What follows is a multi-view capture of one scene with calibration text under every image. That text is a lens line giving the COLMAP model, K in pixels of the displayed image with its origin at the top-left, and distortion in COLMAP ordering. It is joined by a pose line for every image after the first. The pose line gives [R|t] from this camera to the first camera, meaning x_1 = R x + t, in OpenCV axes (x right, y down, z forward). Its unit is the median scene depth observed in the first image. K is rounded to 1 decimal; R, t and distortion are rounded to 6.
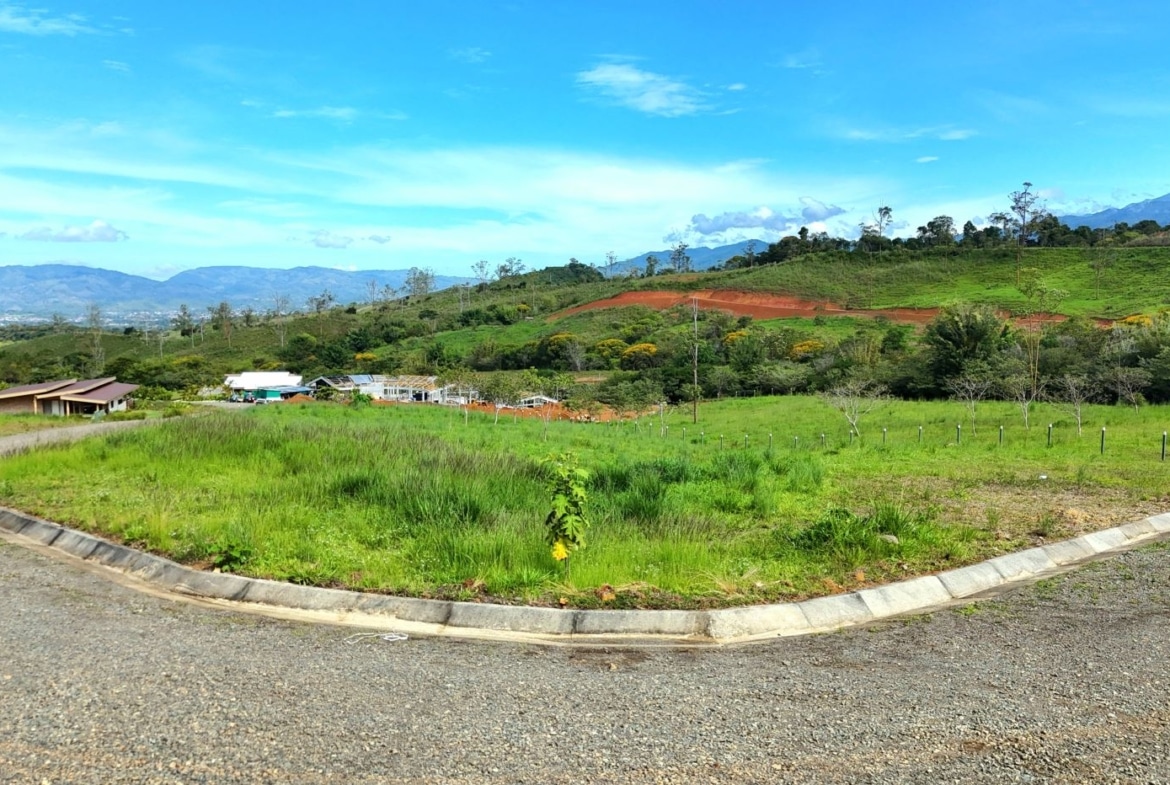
lens RADIAL K [[1024.5, 0, 585.0], [0, 1024.5, 392.5], [0, 0, 1]] dist [0.107632, -0.167278]
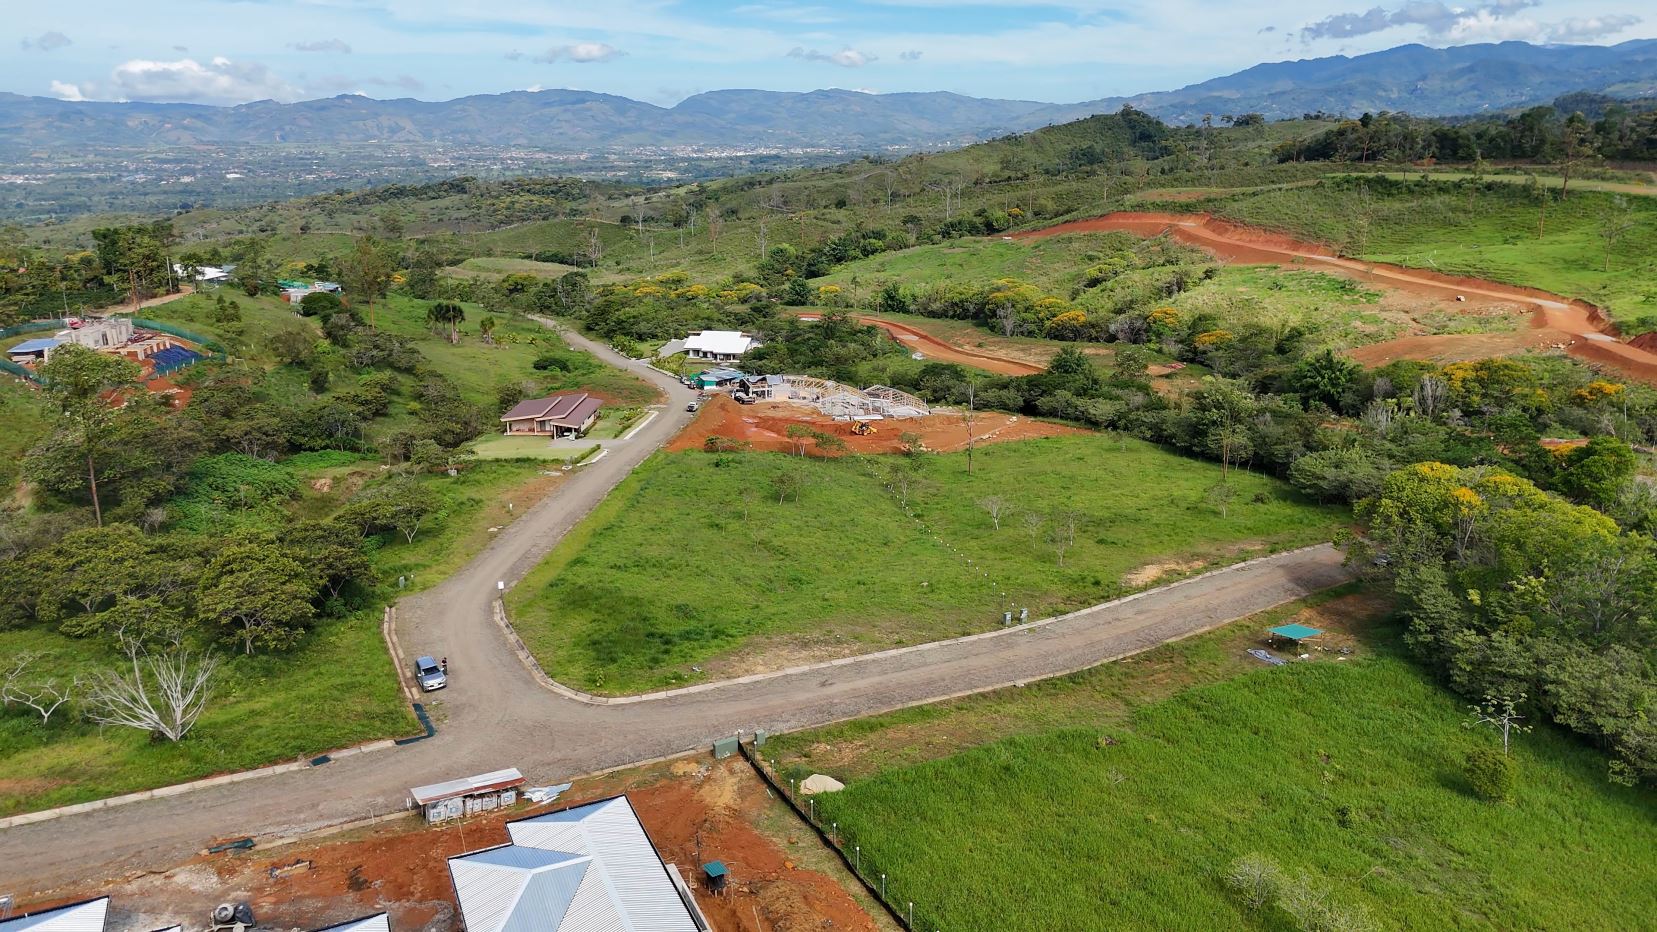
lens RADIAL K [[1219.2, 0, 828.5], [0, 1219.2, 466.0], [0, 0, 1]] dist [0.072936, -0.073607]
pose [[0.965915, 0.071776, -0.248709, 0.097200], [-0.026244, 0.982992, 0.181762, -0.080090], [0.257525, -0.169040, 0.951371, -0.173415]]
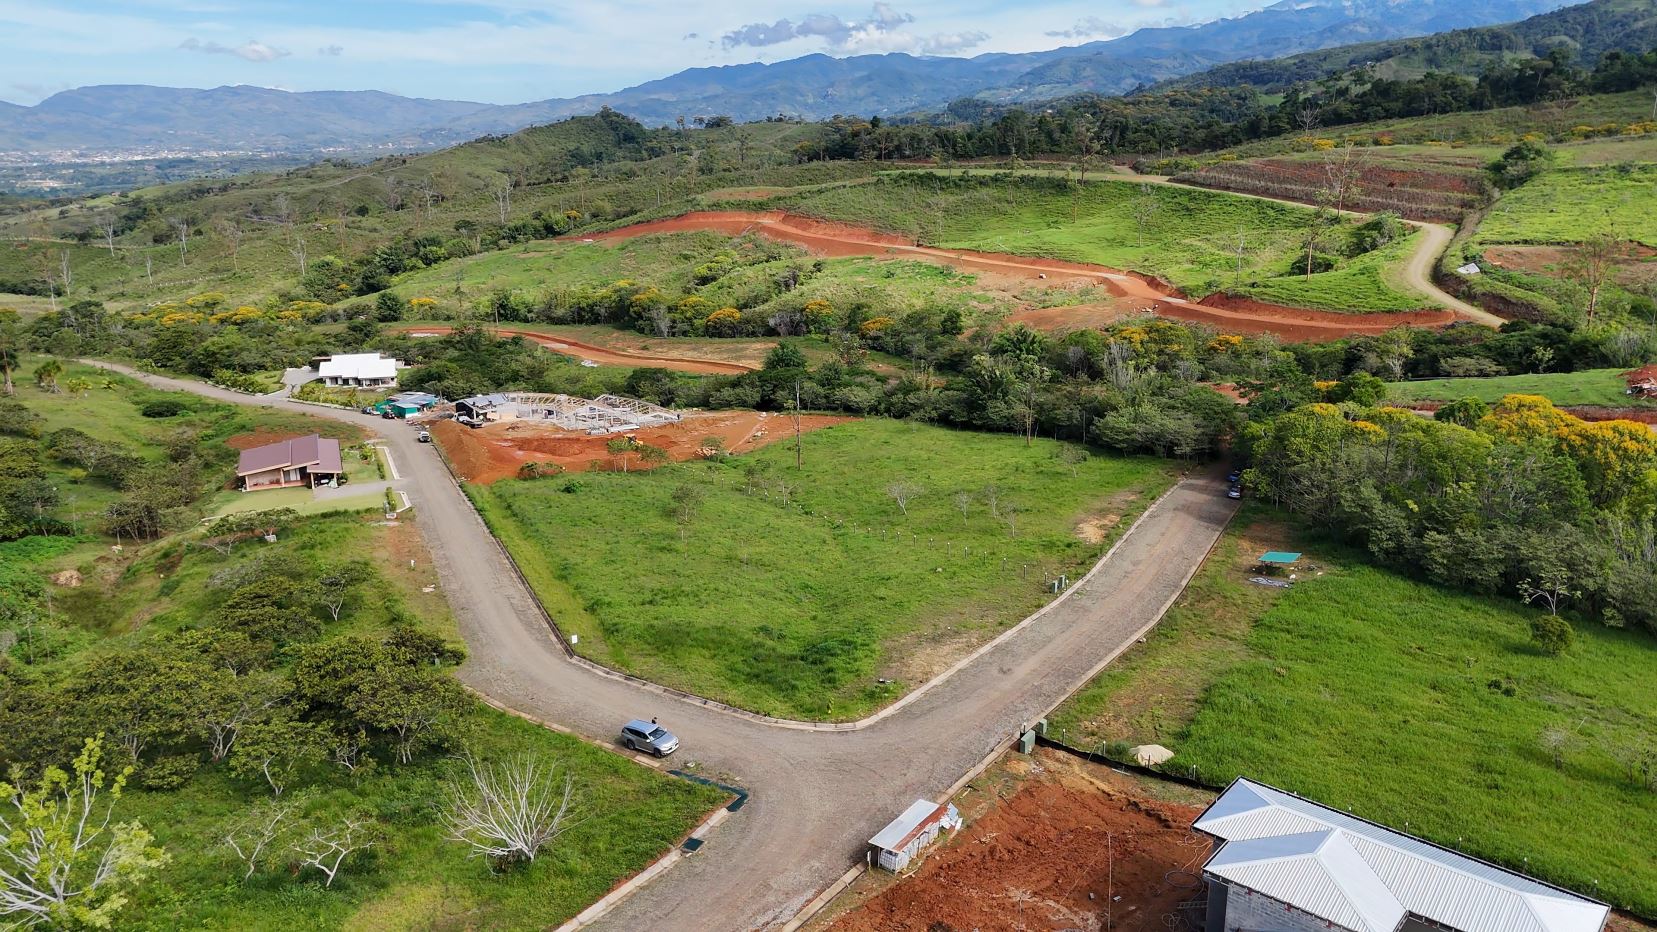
lens RADIAL K [[1217.8, 0, 828.5], [0, 1217.8, 466.0], [0, 0, 1]] dist [0.087124, -0.088605]
pose [[0.985677, -0.049904, 0.161089, -0.034825], [0.020476, 0.983562, 0.179407, -0.079720], [-0.167394, -0.173539, 0.970497, -0.178313]]
